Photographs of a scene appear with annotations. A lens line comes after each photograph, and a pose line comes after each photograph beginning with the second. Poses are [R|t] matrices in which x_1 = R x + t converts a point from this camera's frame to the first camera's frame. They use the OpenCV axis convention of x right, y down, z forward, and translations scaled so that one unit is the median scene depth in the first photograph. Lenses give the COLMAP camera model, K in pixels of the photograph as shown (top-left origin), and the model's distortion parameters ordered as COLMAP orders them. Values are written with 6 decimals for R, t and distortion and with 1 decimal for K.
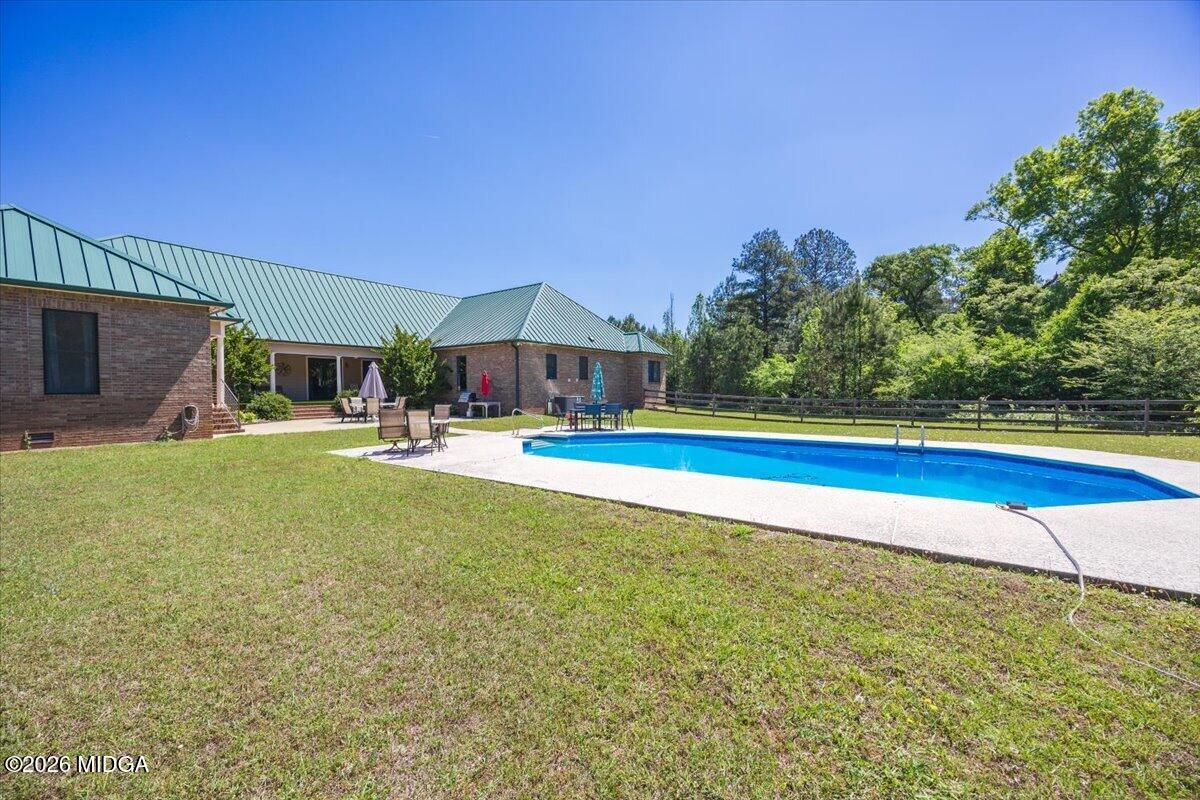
lens RADIAL K [[460.7, 0, 597.6], [0, 460.7, 398.3], [0, 0, 1]] dist [-0.001526, -0.000590]
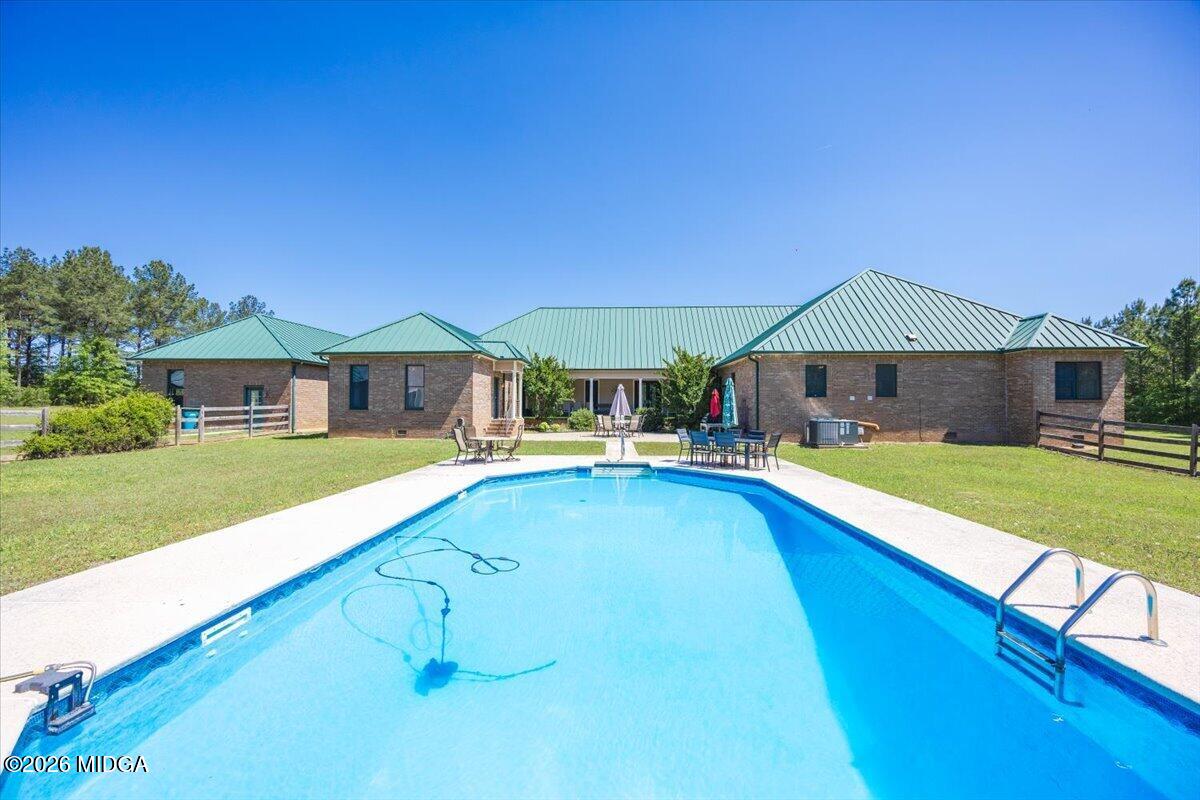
lens RADIAL K [[460.7, 0, 605.1], [0, 460.7, 402.8], [0, 0, 1]] dist [-0.001526, -0.000590]
pose [[0.541637, 0.004308, -0.840601, 0.368455], [-0.023460, 0.999675, -0.009992, -0.016700], [0.840285, 0.025133, 0.541562, 0.289459]]
